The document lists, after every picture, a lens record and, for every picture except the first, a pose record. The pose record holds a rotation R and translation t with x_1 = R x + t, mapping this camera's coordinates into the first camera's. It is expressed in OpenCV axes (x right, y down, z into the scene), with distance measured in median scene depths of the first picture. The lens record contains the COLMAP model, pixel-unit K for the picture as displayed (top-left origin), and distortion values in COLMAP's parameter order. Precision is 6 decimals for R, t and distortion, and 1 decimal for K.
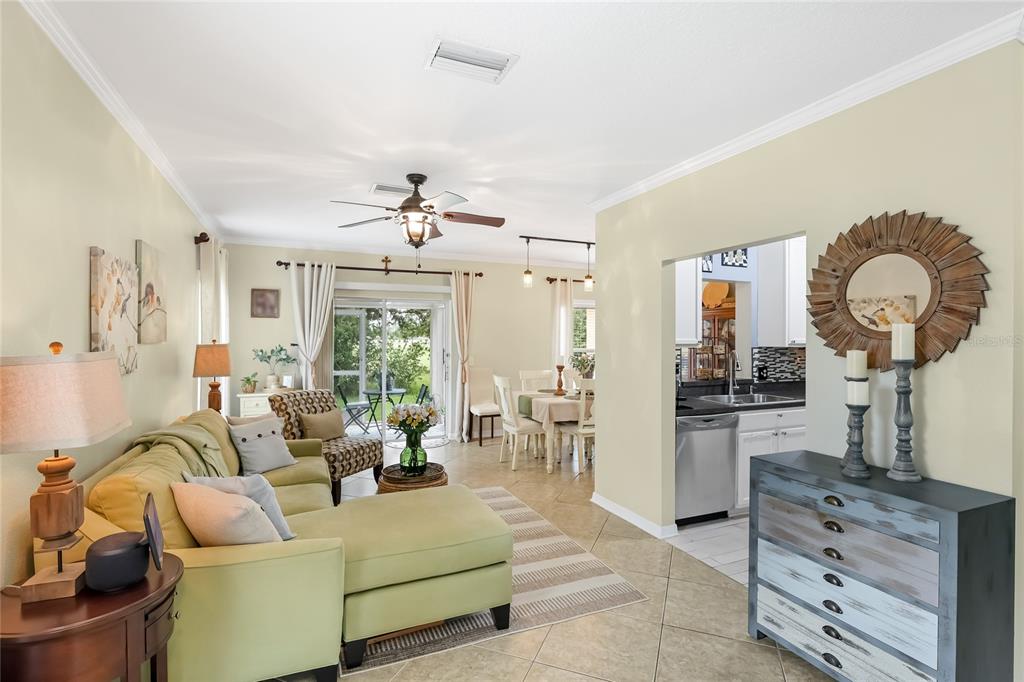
lens RADIAL K [[482.6, 0, 509.2], [0, 482.6, 340.8], [0, 0, 1]] dist [-0.002712, -0.000638]
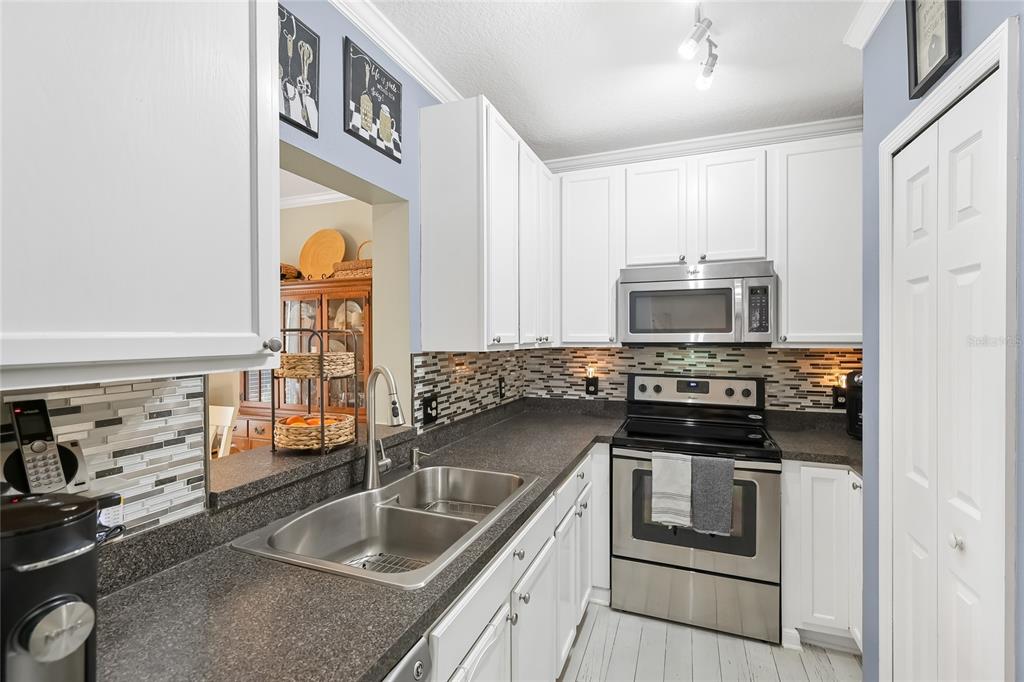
lens RADIAL K [[476.1, 0, 514.9], [0, 476.1, 338.7], [0, 0, 1]] dist [0.002283, -0.000916]
pose [[0.700679, -0.008180, 0.713429, 0.263687], [0.007545, 0.999963, 0.004055, -0.000939], [-0.713436, 0.002542, 0.700715, 0.633413]]
